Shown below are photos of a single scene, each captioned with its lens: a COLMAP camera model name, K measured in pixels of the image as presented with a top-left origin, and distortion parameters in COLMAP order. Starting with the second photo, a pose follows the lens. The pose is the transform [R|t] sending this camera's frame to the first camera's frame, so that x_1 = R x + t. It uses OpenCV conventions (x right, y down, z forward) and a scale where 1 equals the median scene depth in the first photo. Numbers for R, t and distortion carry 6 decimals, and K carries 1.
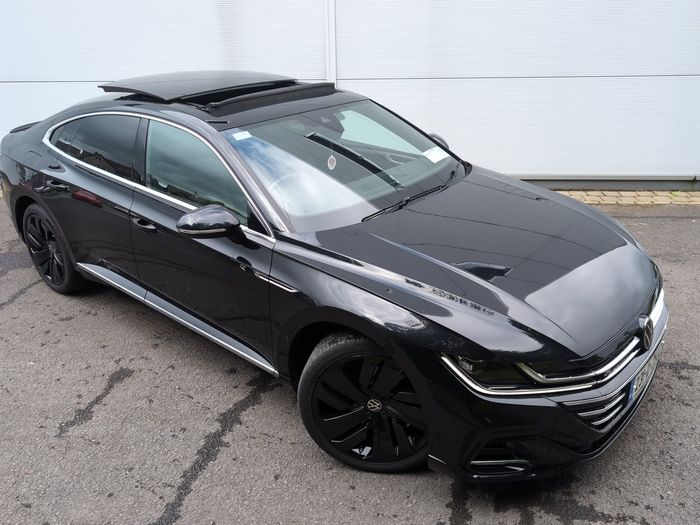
lens RADIAL K [[583.4, 0, 350.0], [0, 583.4, 262.5], [0, 0, 1]] dist [0.010654, 0.007557]
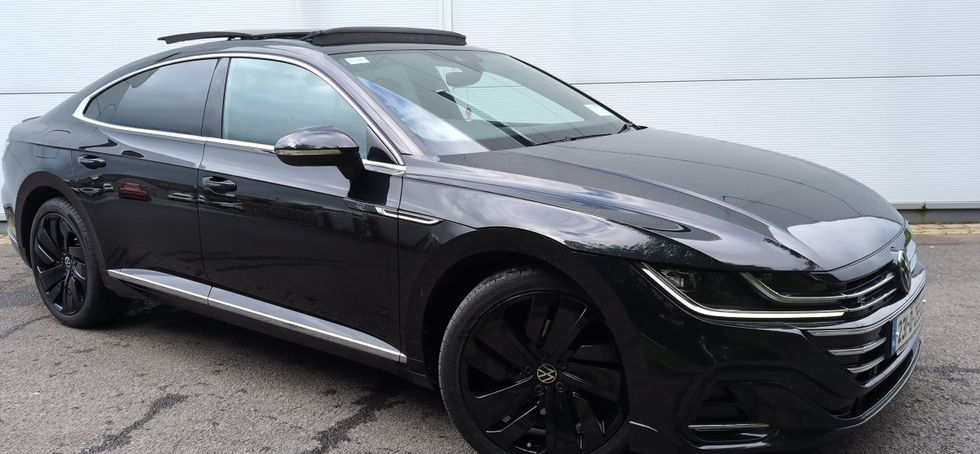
lens RADIAL K [[813.6, 0, 490.0], [0, 813.6, 227.0], [0, 0, 1]] dist [0.022801, -0.009533]
pose [[0.998794, -0.007697, 0.048493, -0.060390], [0.018427, 0.974204, -0.224917, 0.235164], [-0.045511, 0.225539, 0.973171, -0.011246]]
